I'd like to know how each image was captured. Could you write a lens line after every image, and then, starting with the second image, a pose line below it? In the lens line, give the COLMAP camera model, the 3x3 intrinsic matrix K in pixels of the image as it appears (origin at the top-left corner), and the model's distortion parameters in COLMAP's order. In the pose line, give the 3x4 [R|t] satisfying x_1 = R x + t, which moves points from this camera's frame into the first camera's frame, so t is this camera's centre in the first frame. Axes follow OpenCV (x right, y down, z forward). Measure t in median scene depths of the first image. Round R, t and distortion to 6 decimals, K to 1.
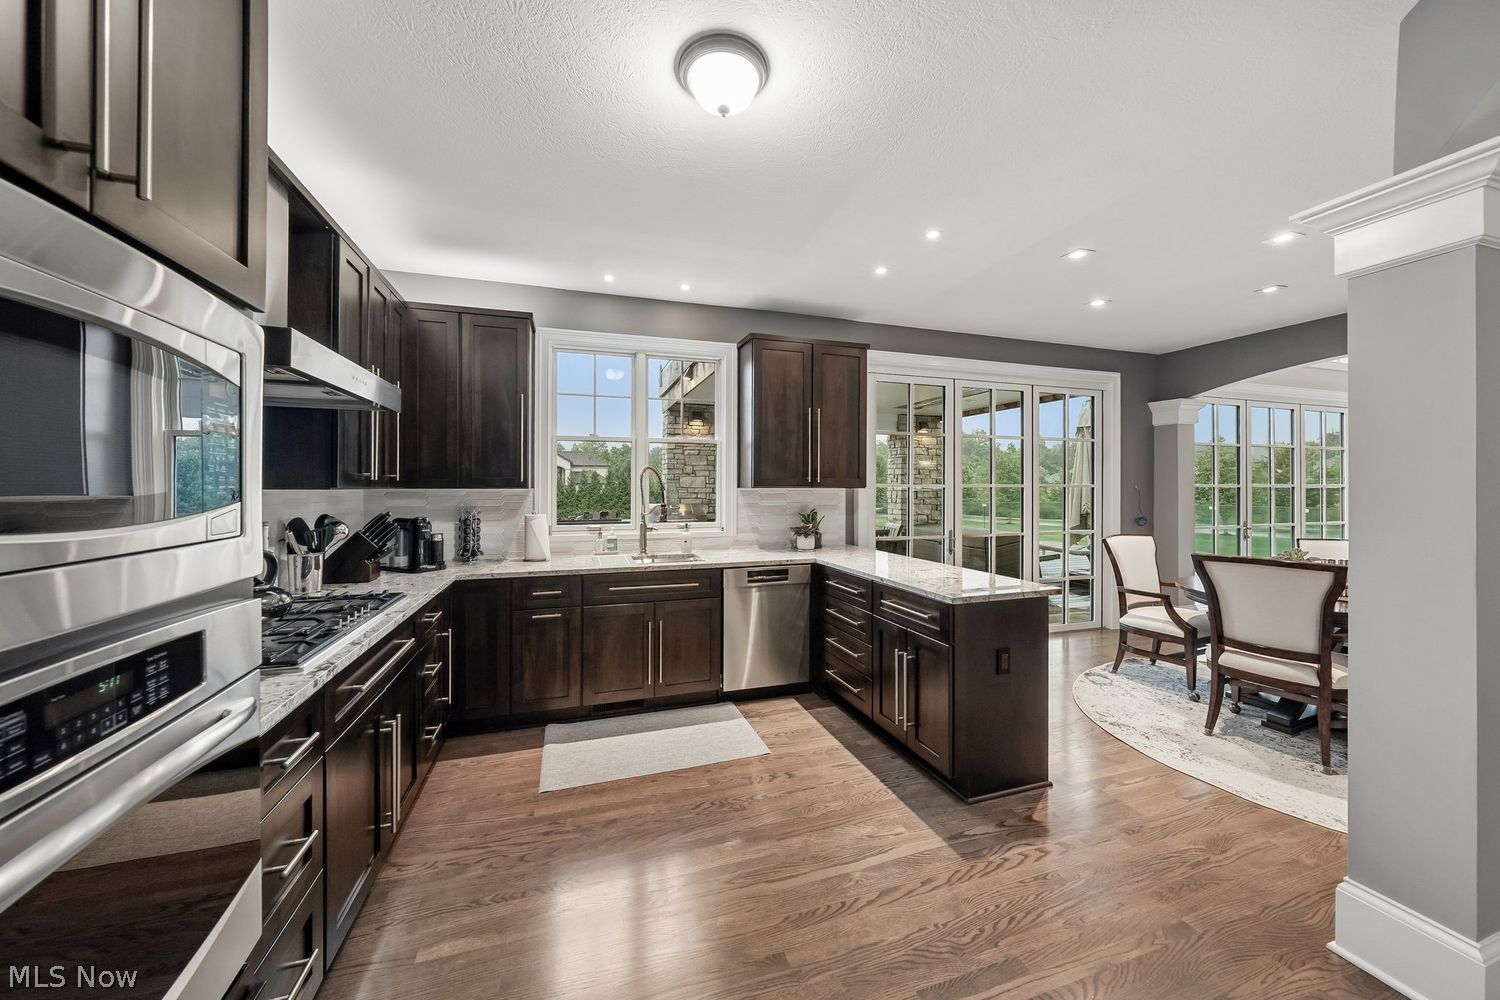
lens RADIAL K [[527.6, 0, 745.4], [0, 527.6, 488.6], [0, 0, 1]] dist [-0.004013, 0.000491]
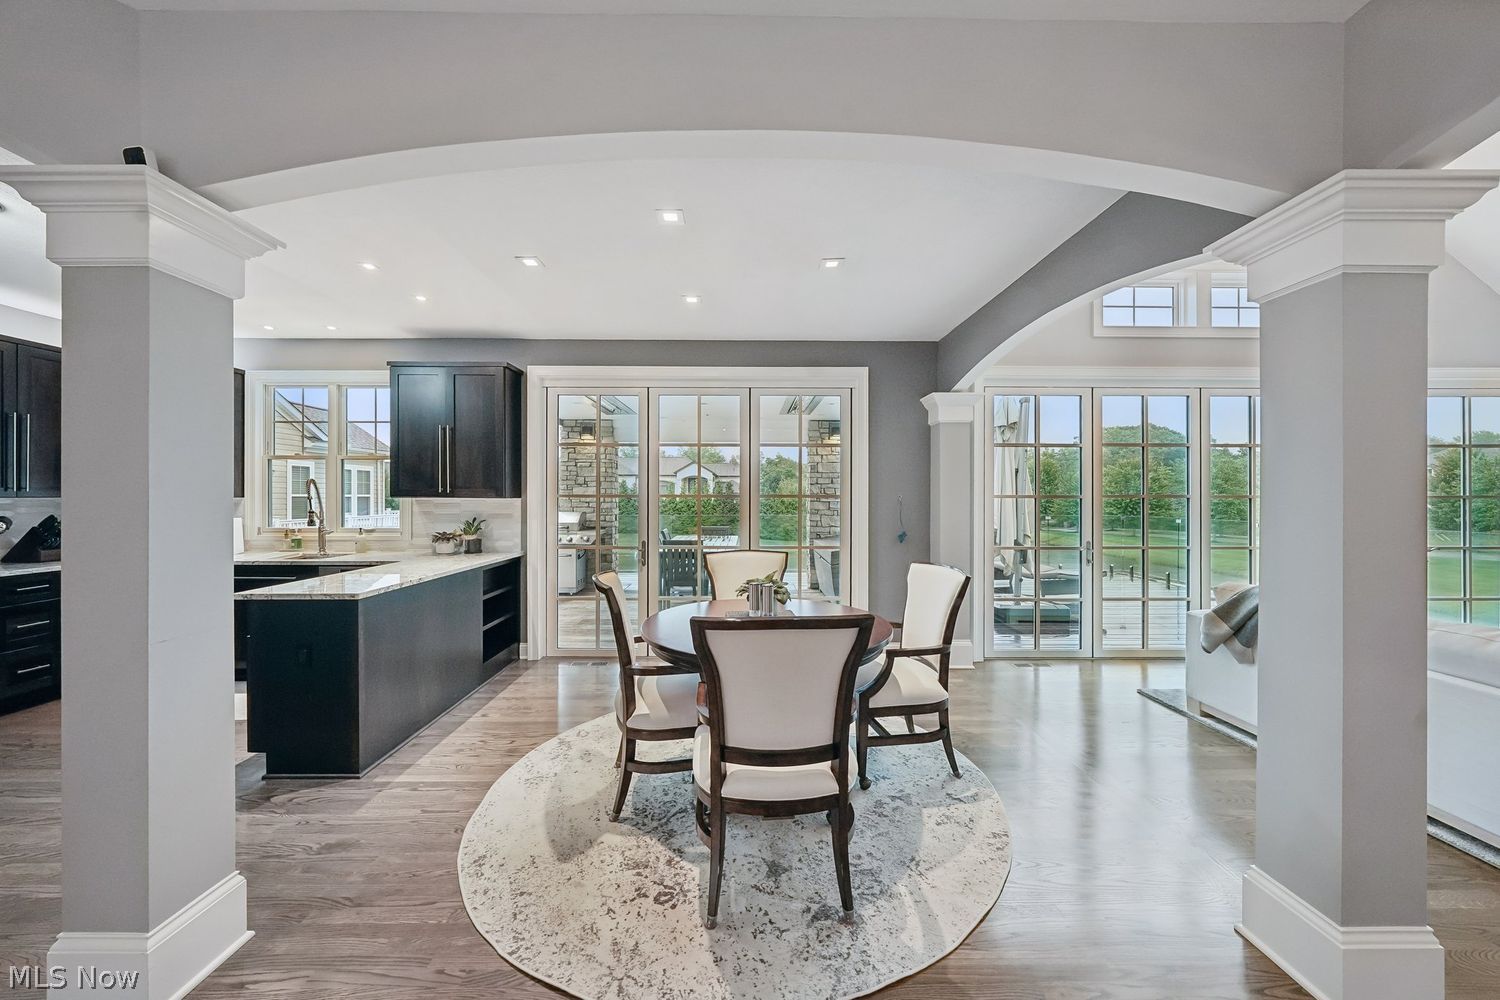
lens RADIAL K [[527.6, 0, 733.8], [0, 527.6, 495.7], [0, 0, 1]] dist [-0.004013, 0.000491]
pose [[0.953249, 0.000376, -0.302185, 1.227890], [-0.001724, 0.999990, -0.004192, -0.002183], [0.302180, 0.004517, 0.953240, 0.164563]]
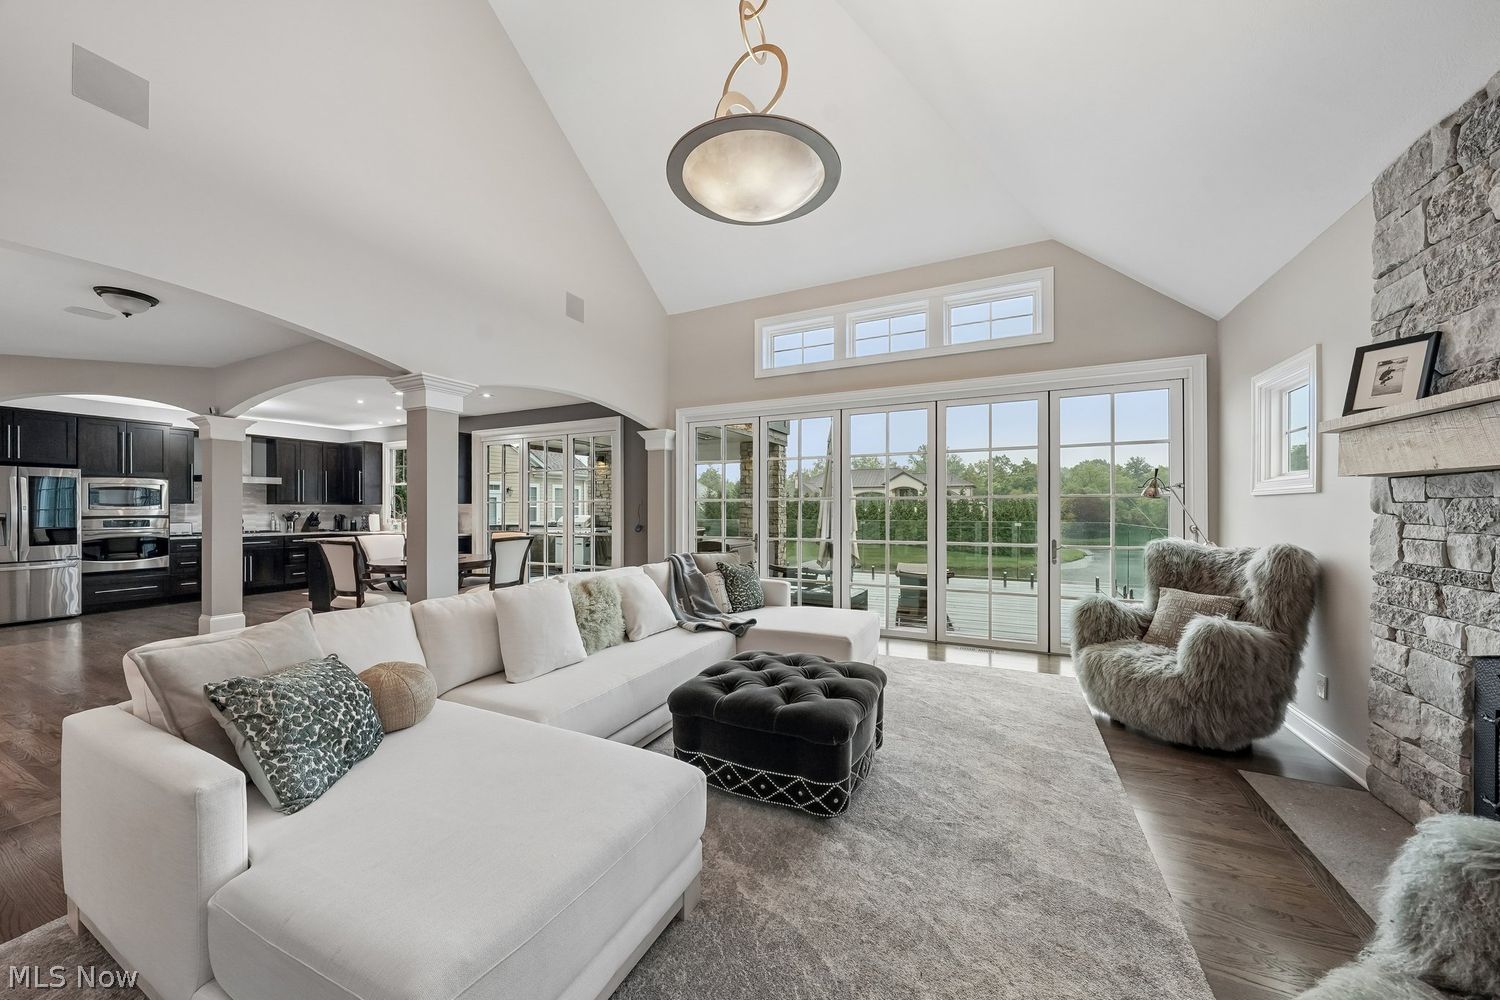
lens RADIAL K [[527.6, 0, 742.7], [0, 527.6, 508.1], [0, 0, 1]] dist [-0.004013, 0.000491]
pose [[0.714098, -0.002281, -0.700042, 2.875797], [0.001323, 0.999997, -0.001909, 0.026261], [0.700045, 0.000437, 0.714099, 0.412754]]
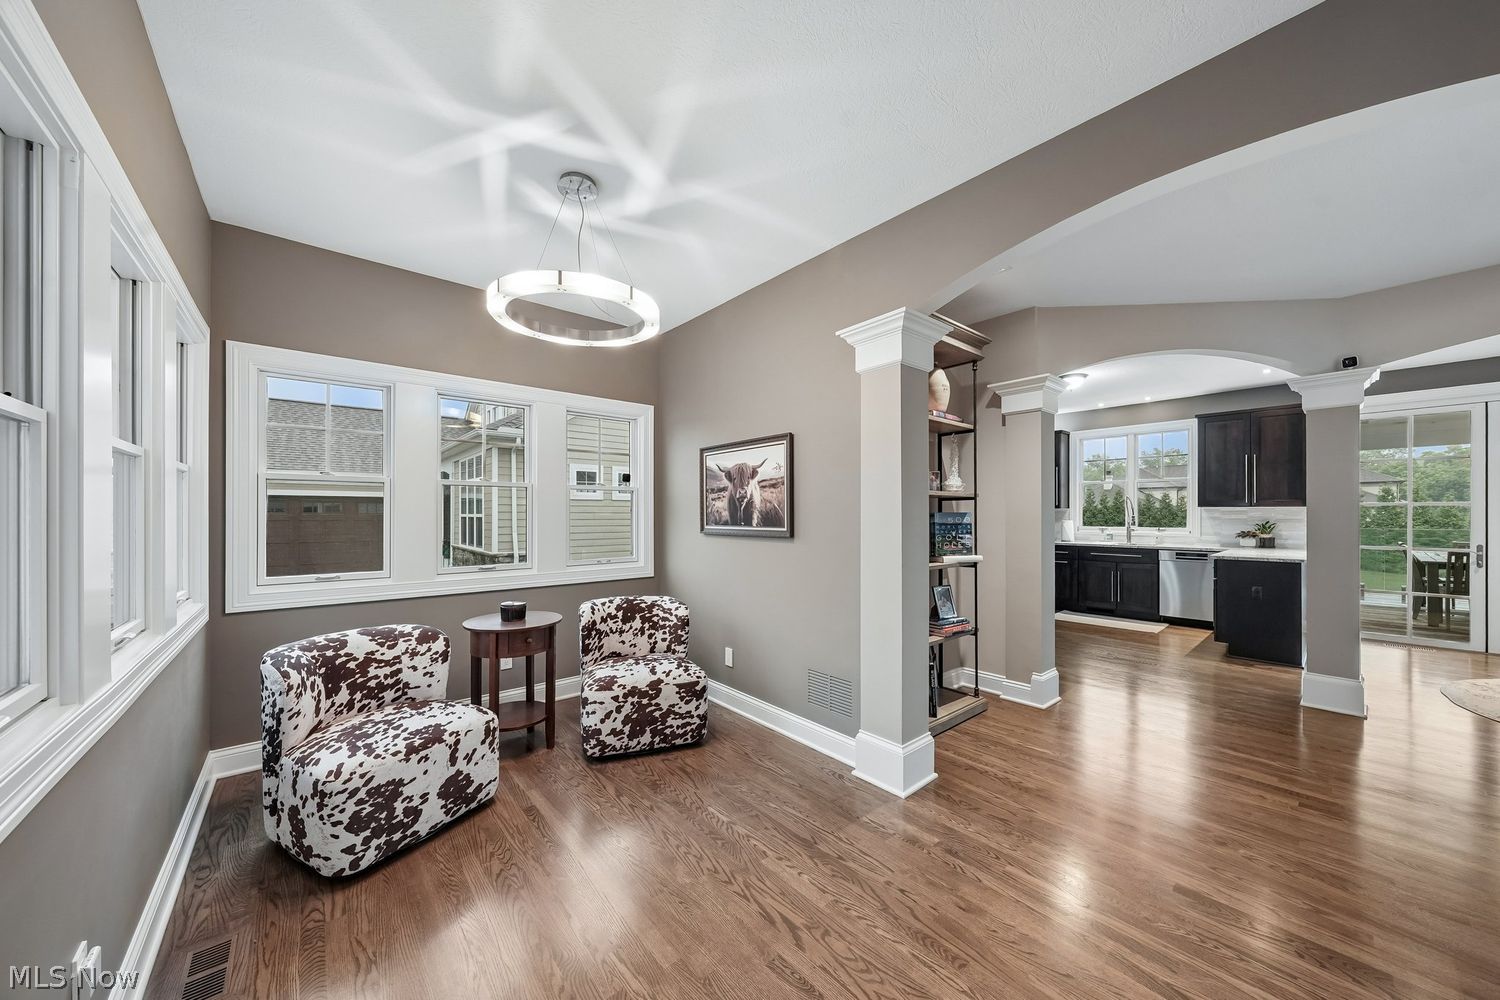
lens RADIAL K [[527.6, 0, 742.6], [0, 527.6, 514.2], [0, 0, 1]] dist [-0.004013, 0.000491]
pose [[0.382635, 0.001018, -0.923899, 1.162757], [-0.002439, 0.999997, 0.000092, 0.029345], [0.923896, 0.002218, 0.382636, -1.130556]]
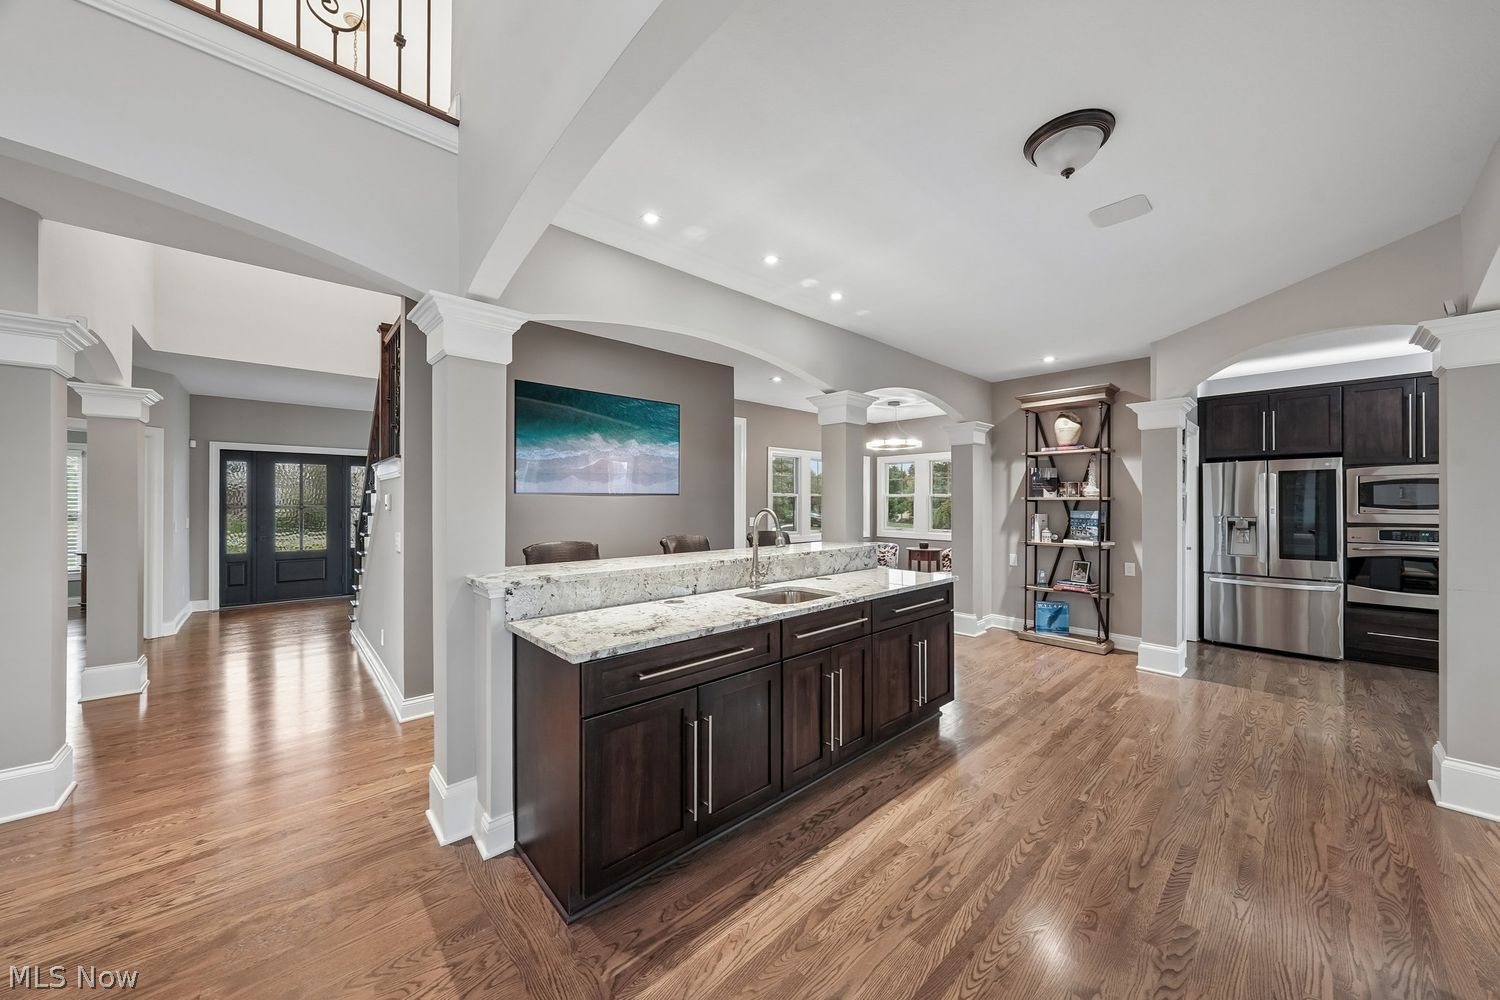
lens RADIAL K [[527.6, 0, 745.0], [0, 527.6, 502.0], [0, 0, 1]] dist [-0.004013, 0.000491]
pose [[-0.907021, -0.001546, -0.421082, 1.829076], [-0.000668, 0.999997, -0.002231, -0.000203], [0.421085, -0.001742, -0.907020, 0.673794]]
